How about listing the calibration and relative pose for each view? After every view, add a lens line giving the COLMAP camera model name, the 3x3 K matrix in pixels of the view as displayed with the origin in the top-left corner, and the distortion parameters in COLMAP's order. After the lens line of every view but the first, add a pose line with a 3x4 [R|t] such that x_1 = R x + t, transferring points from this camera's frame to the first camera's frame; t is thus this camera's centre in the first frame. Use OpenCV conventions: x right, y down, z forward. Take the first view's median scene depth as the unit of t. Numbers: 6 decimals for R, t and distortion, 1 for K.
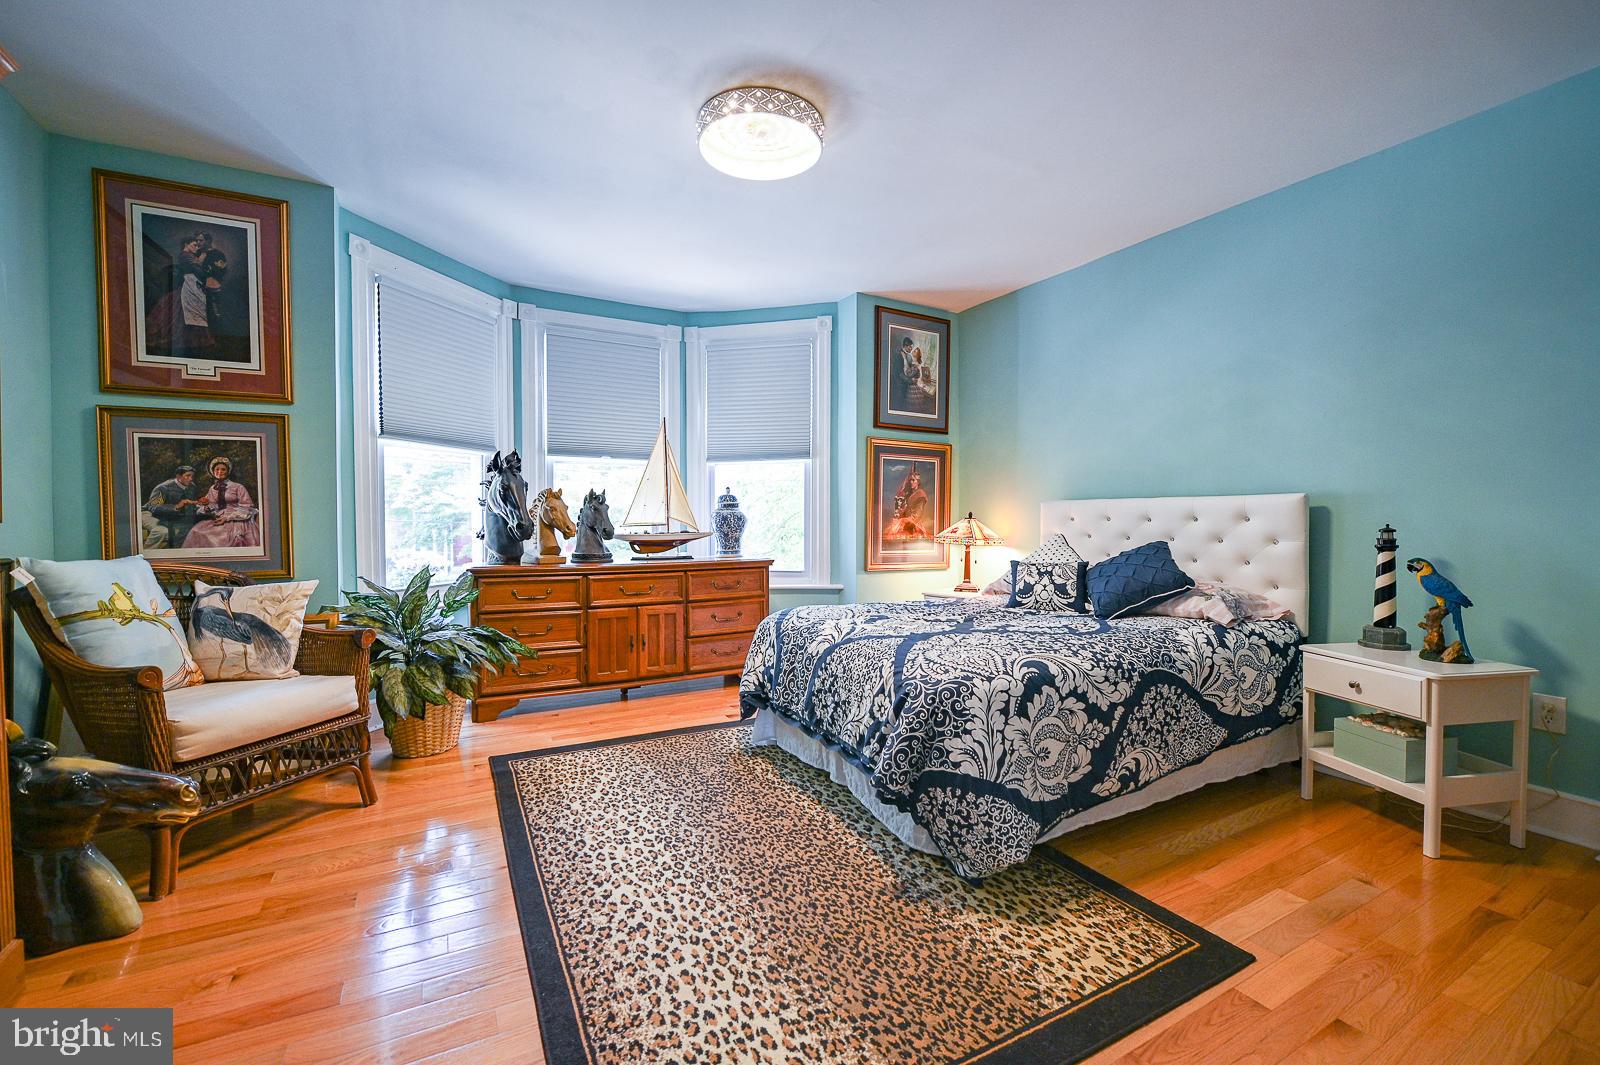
lens RADIAL K [[681.0, 0, 809.1], [0, 681.0, 537.1], [0, 0, 1]] dist [-0.005398, -0.000471]
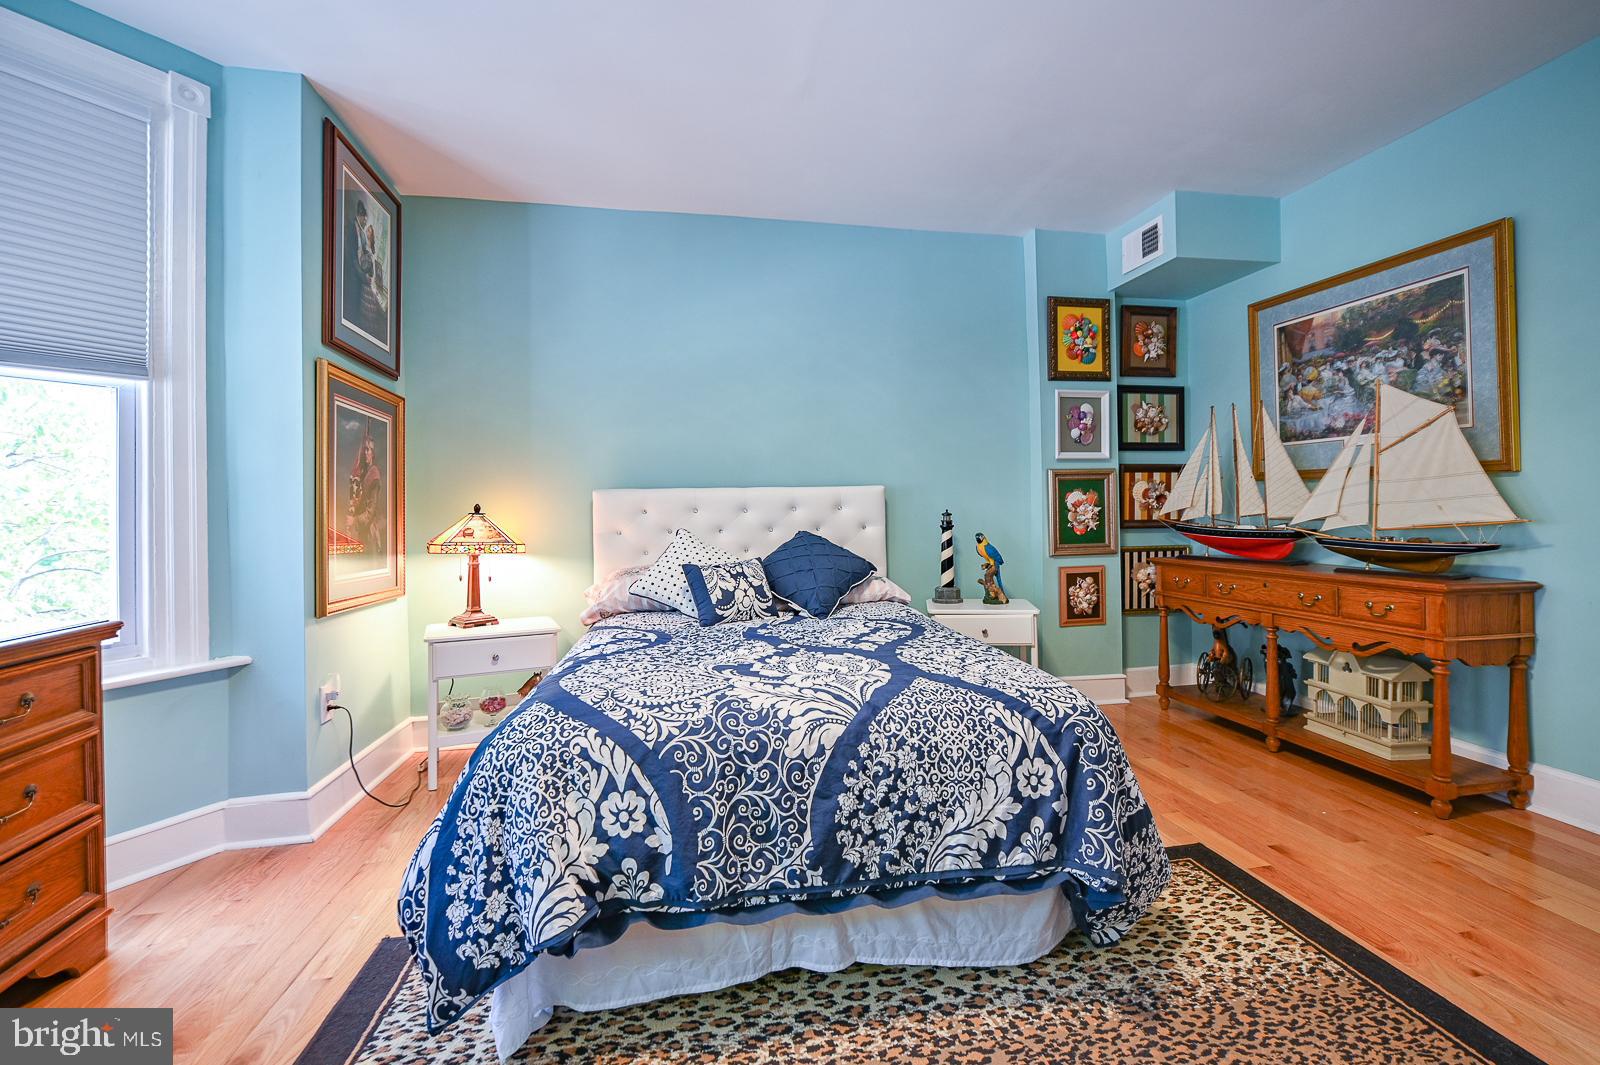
lens RADIAL K [[681.0, 0, 814.9], [0, 681.0, 503.6], [0, 0, 1]] dist [-0.005398, -0.000471]
pose [[0.296988, 0.008915, 0.954840, -0.498910], [0.045189, 0.998705, -0.023380, -0.012070], [-0.953811, 0.050092, 0.296200, 0.823039]]
